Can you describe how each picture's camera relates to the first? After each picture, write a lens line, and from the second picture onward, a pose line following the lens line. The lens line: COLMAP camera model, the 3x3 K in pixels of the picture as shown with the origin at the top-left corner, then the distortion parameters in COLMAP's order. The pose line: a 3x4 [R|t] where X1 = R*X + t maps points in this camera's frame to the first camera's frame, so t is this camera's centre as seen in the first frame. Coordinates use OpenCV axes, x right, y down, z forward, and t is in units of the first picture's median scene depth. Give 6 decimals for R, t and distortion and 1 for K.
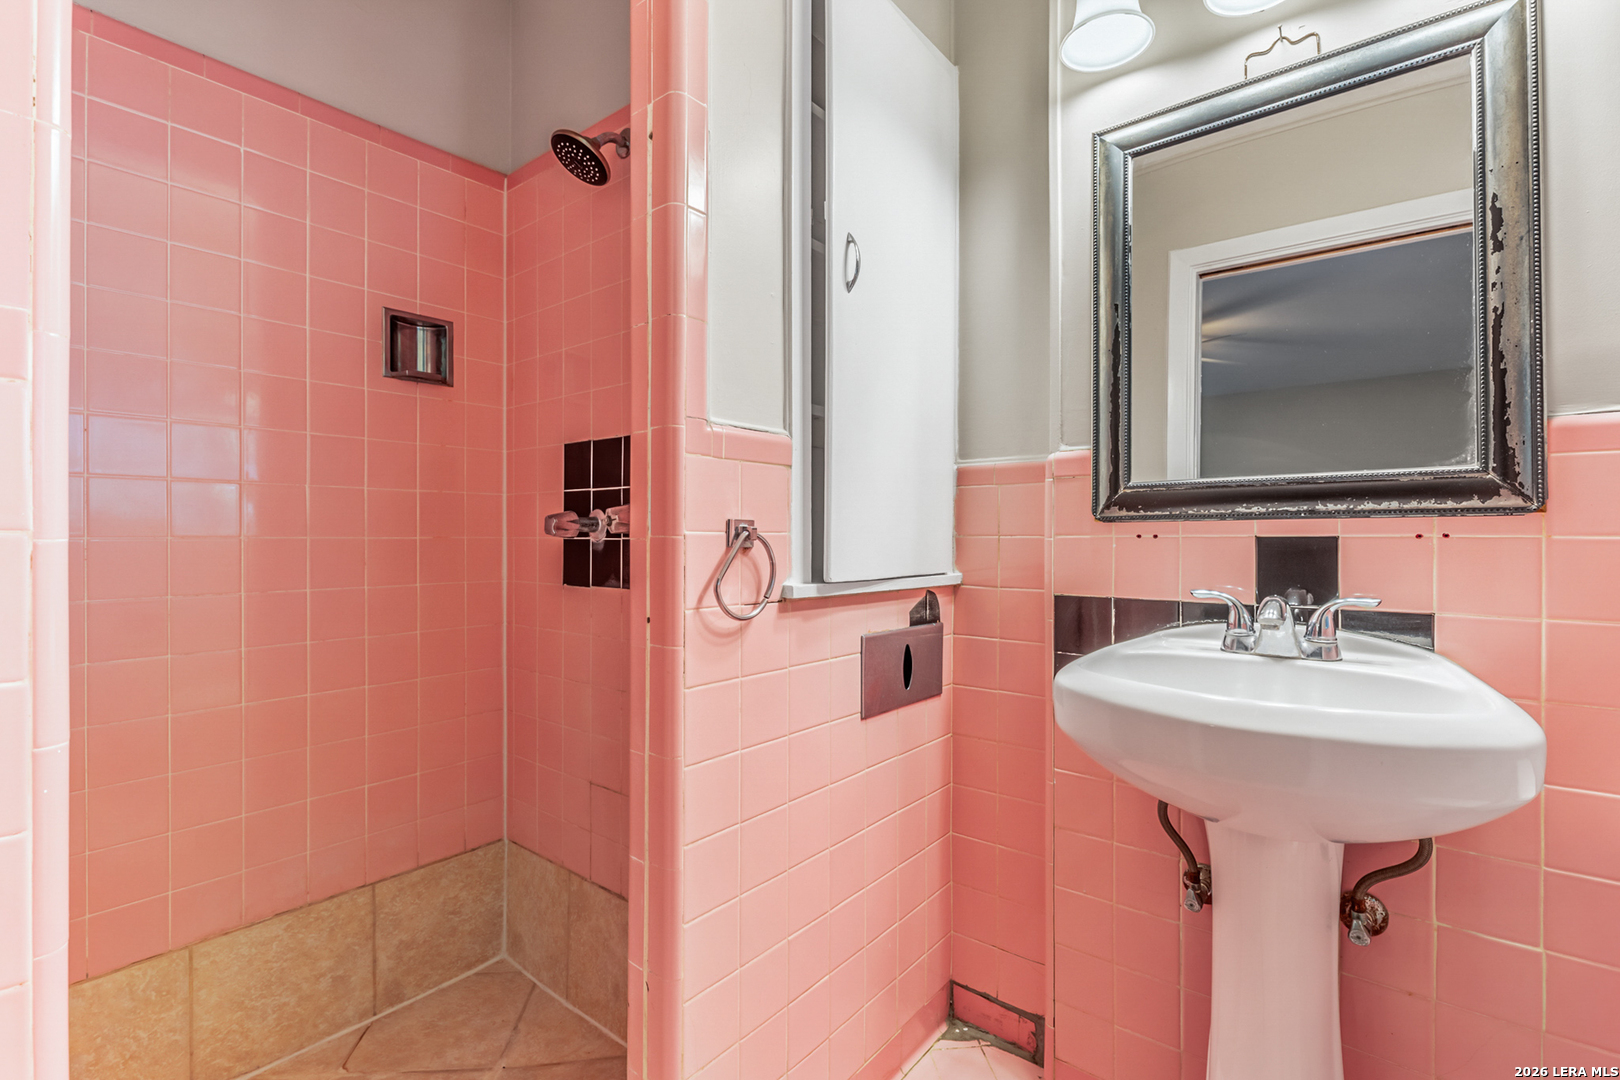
lens RADIAL K [[734.1, 0, 802.4], [0, 734.1, 536.2], [0, 0, 1]] dist [-0.003142, 0.000512]
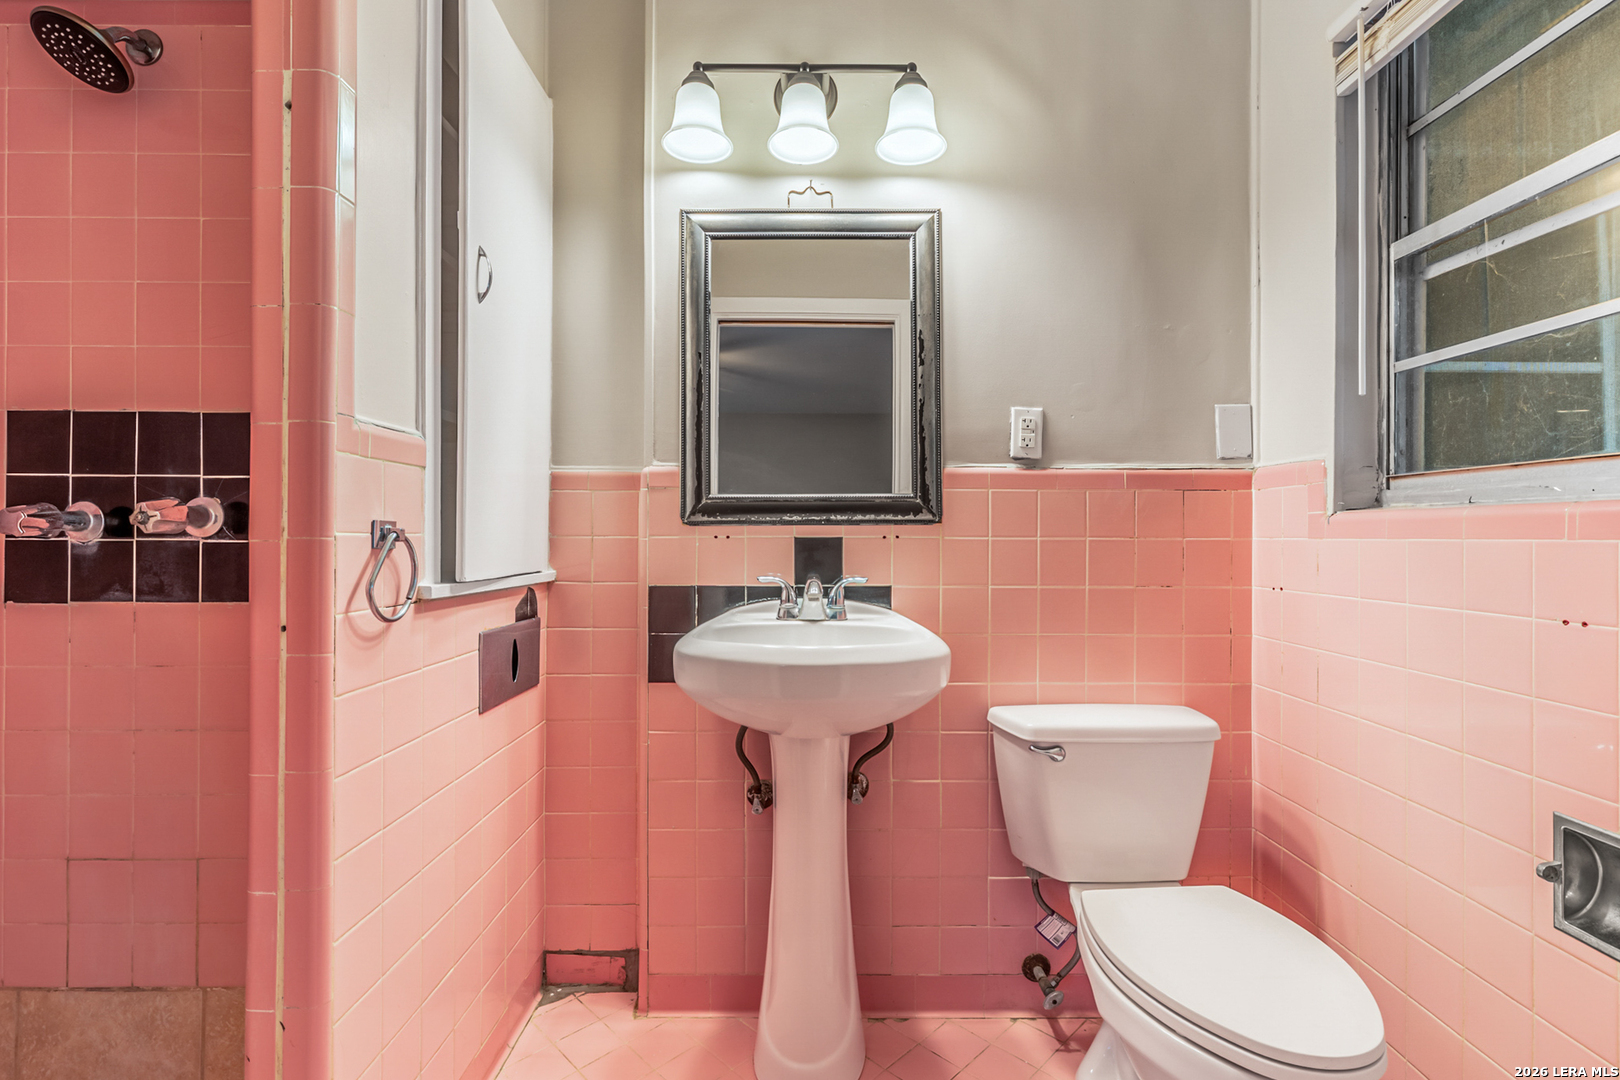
lens RADIAL K [[734.1, 0, 821.2], [0, 734.1, 536.7], [0, 0, 1]] dist [-0.003142, 0.000512]
pose [[0.775475, -0.000052, 0.631379, -0.223113], [-0.001824, 0.999996, 0.002323, -0.003904], [-0.631376, -0.002953, 0.775471, -0.117512]]
